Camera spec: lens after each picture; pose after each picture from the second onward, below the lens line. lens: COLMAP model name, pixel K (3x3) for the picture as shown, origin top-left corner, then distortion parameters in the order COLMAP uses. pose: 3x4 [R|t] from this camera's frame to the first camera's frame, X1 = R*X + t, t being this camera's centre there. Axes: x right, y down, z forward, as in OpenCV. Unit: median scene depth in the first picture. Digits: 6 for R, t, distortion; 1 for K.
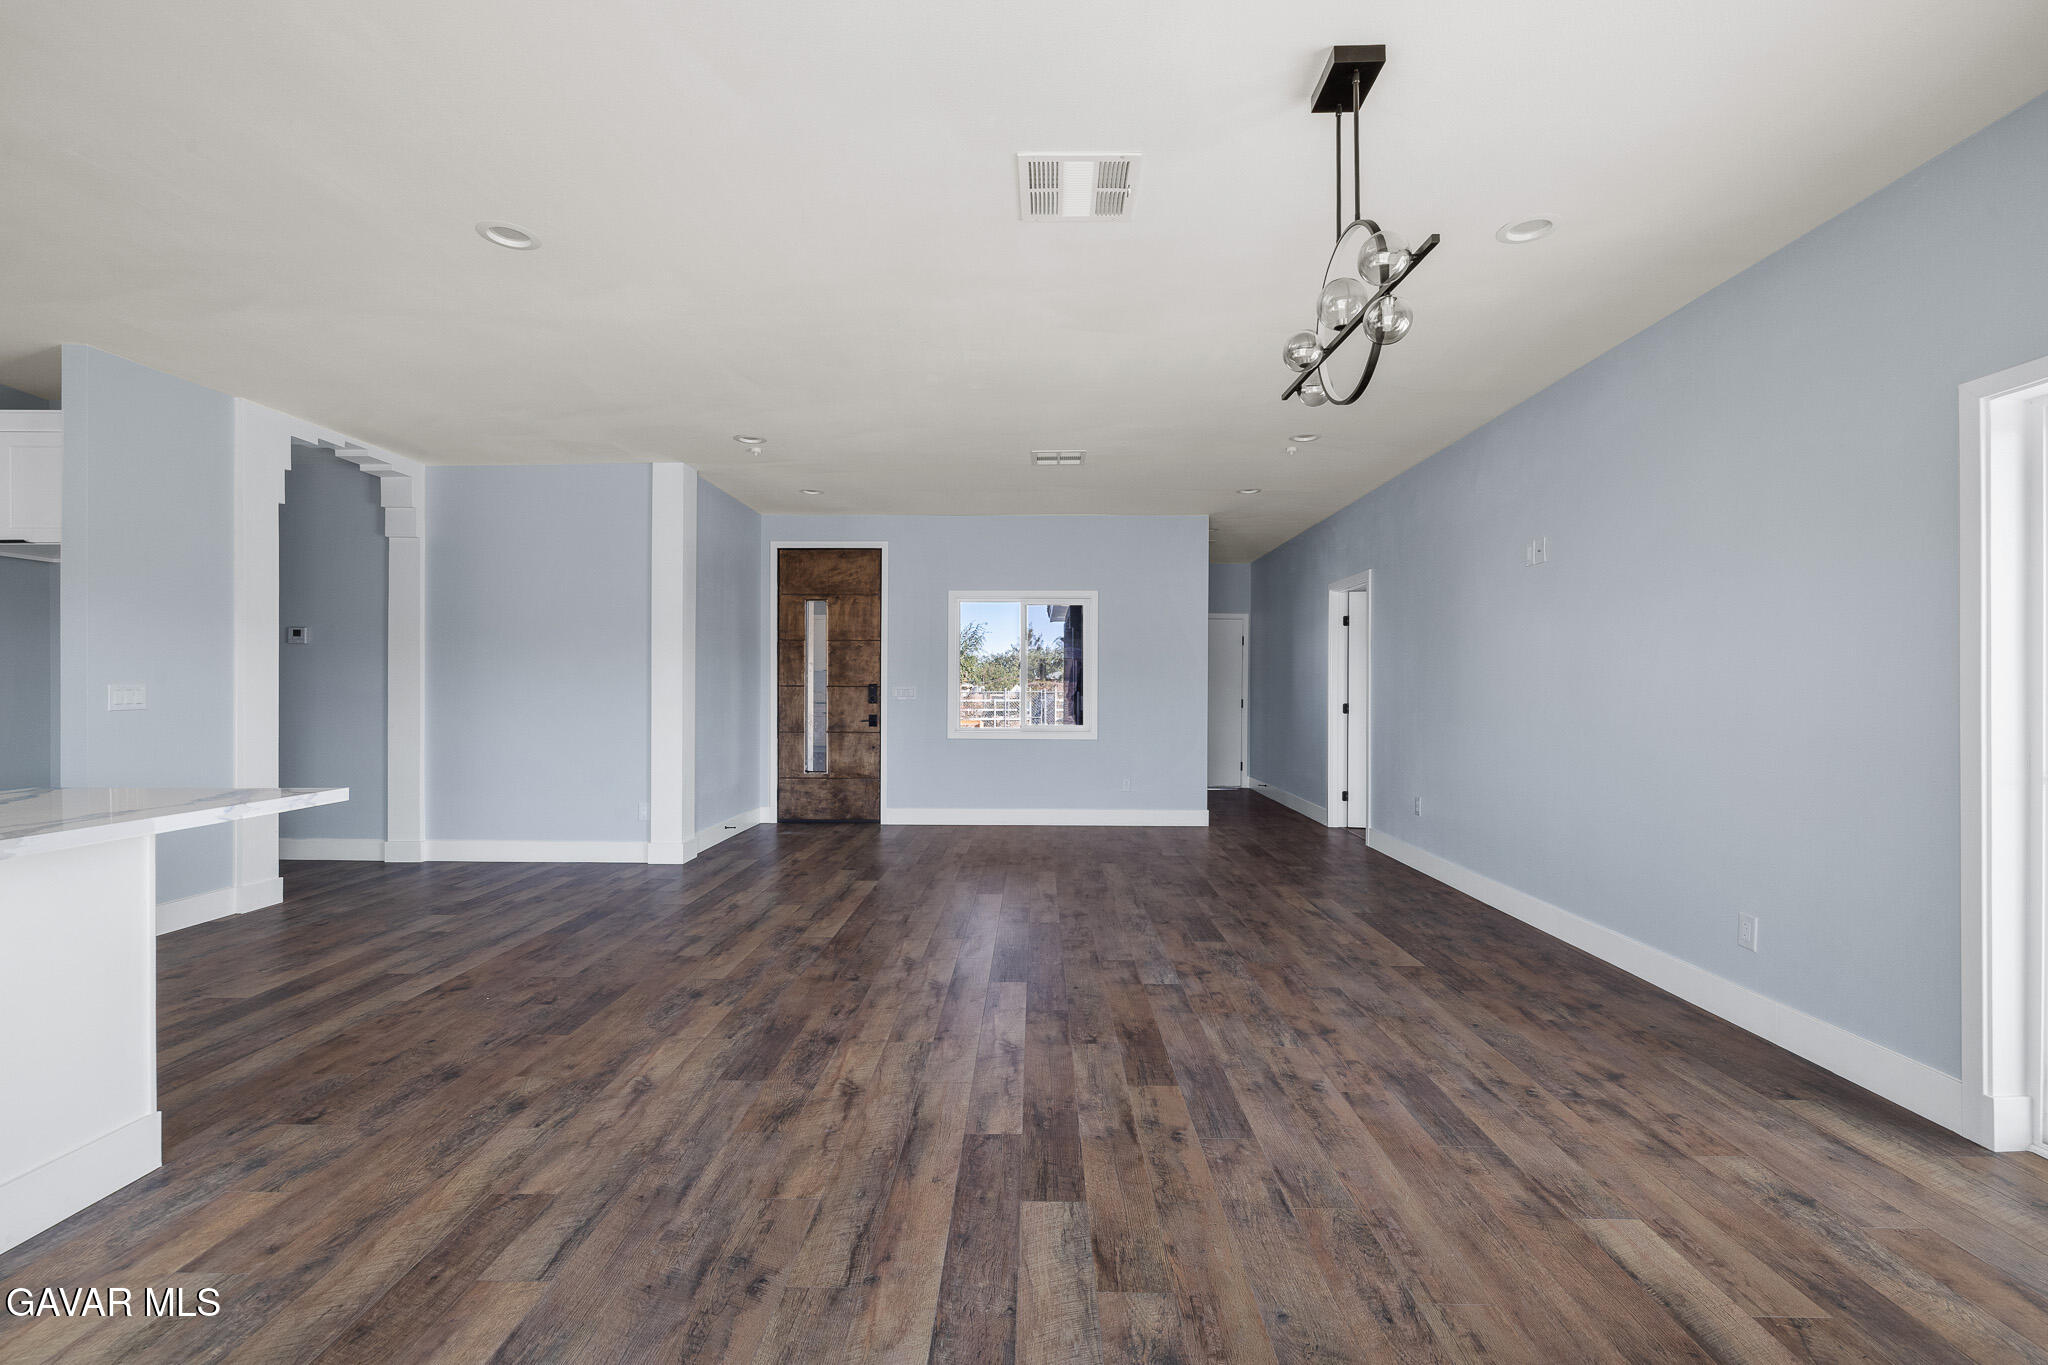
lens RADIAL K [[874.6, 0, 1024.0], [0, 874.6, 682.5], [0, 0, 1]] dist [0.003026, 0.000309]
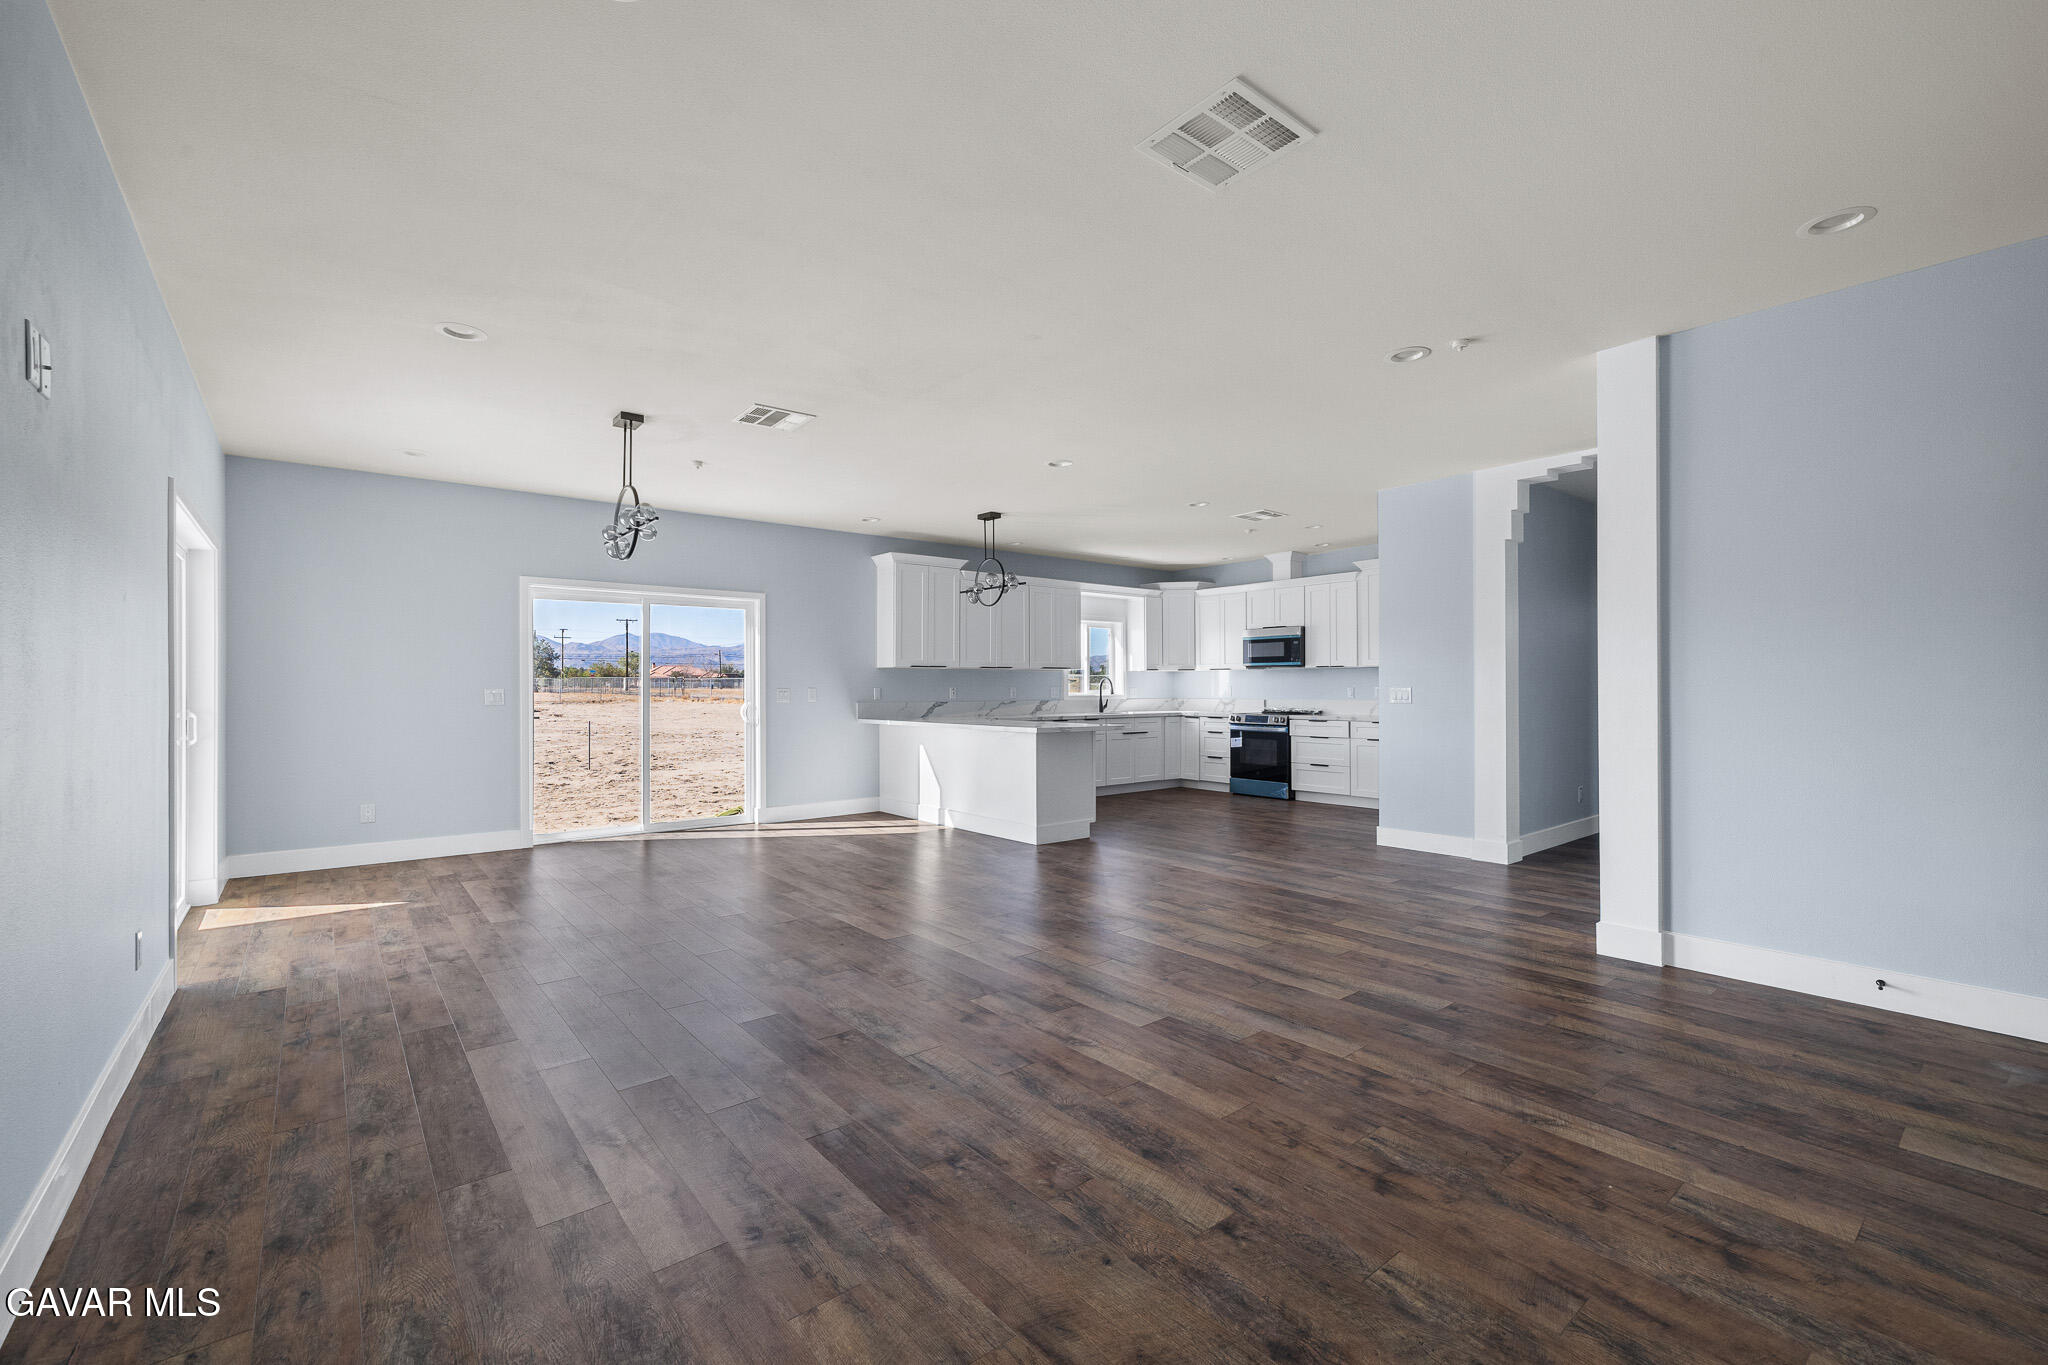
lens RADIAL K [[862.8, 0, 1024.0], [0, 862.8, 682.5], [0, 0, 1]] dist [-0.000405, 0.000128]
pose [[-0.765677, -0.007156, -0.643186, 0.577984], [0.002430, 0.999899, -0.014018, 0.013661], [0.643221, -0.012296, -0.765582, 1.913252]]
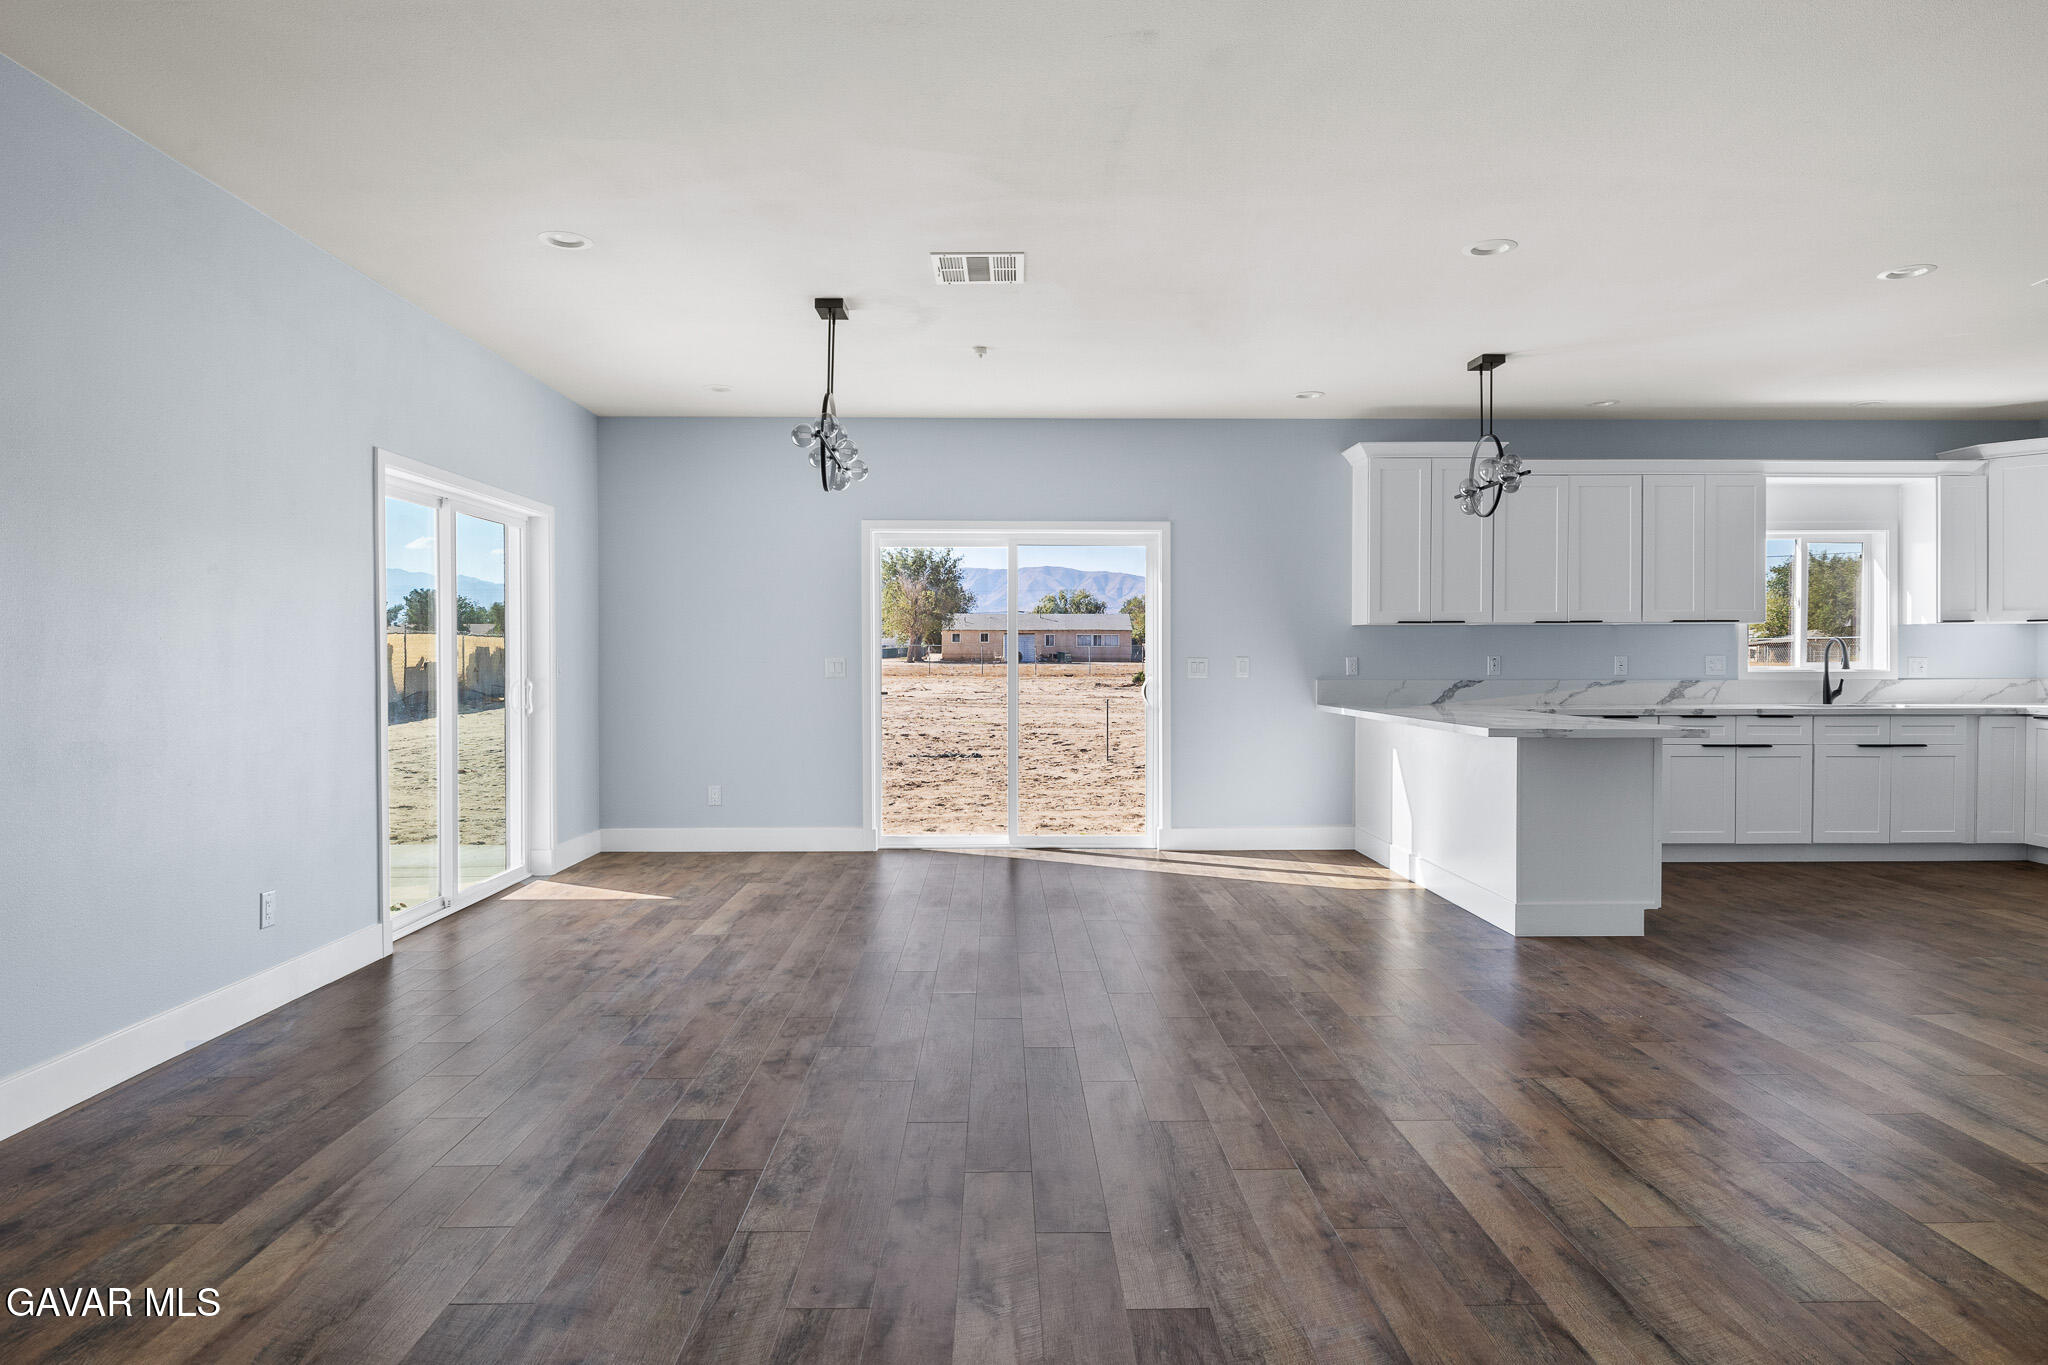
lens RADIAL K [[1213.6, 0, 1024.3], [0, 1213.6, 659.2], [0, 0, 1]] dist [-0.003724, -0.000123]
pose [[-0.999434, -0.004163, -0.033395, 0.037923], [-0.003982, 0.999977, -0.005494, 0.012663], [0.033417, -0.005358, -0.999427, 1.950087]]
